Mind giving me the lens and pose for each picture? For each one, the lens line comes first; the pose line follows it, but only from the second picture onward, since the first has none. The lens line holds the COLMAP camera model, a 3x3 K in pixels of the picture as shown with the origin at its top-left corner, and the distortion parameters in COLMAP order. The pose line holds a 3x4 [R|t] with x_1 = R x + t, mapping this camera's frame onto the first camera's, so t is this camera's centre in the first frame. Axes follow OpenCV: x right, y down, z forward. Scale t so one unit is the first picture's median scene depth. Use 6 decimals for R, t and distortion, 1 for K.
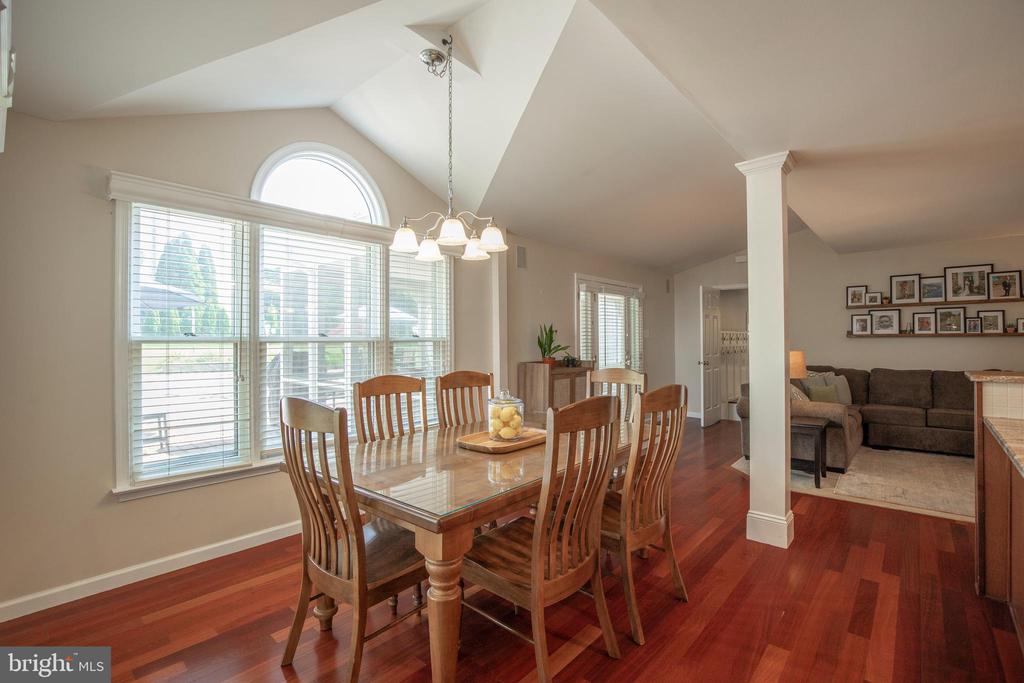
lens RADIAL K [[469.1, 0, 513.0], [0, 469.1, 340.9], [0, 0, 1]] dist [-0.000737, 0.000027]
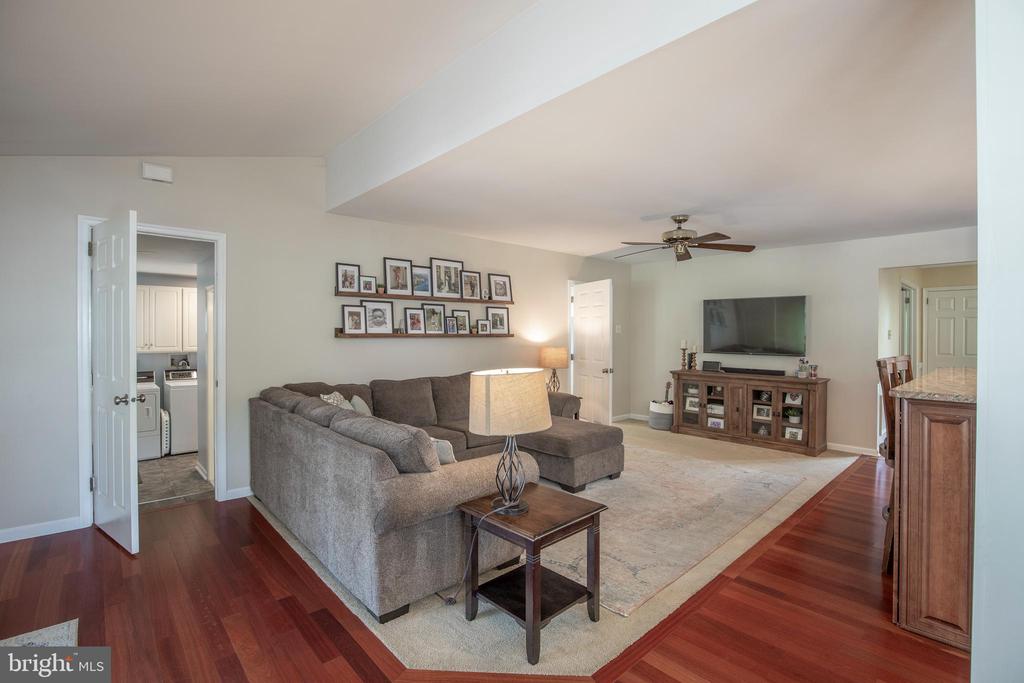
lens RADIAL K [[469.1, 0, 513.0], [0, 469.1, 338.2], [0, 0, 1]] dist [-0.000737, 0.000027]
pose [[0.099537, -0.004944, 0.995022, 0.070571], [-0.002648, 0.999983, 0.005234, -0.011988], [-0.995030, -0.003156, 0.099523, 0.747241]]
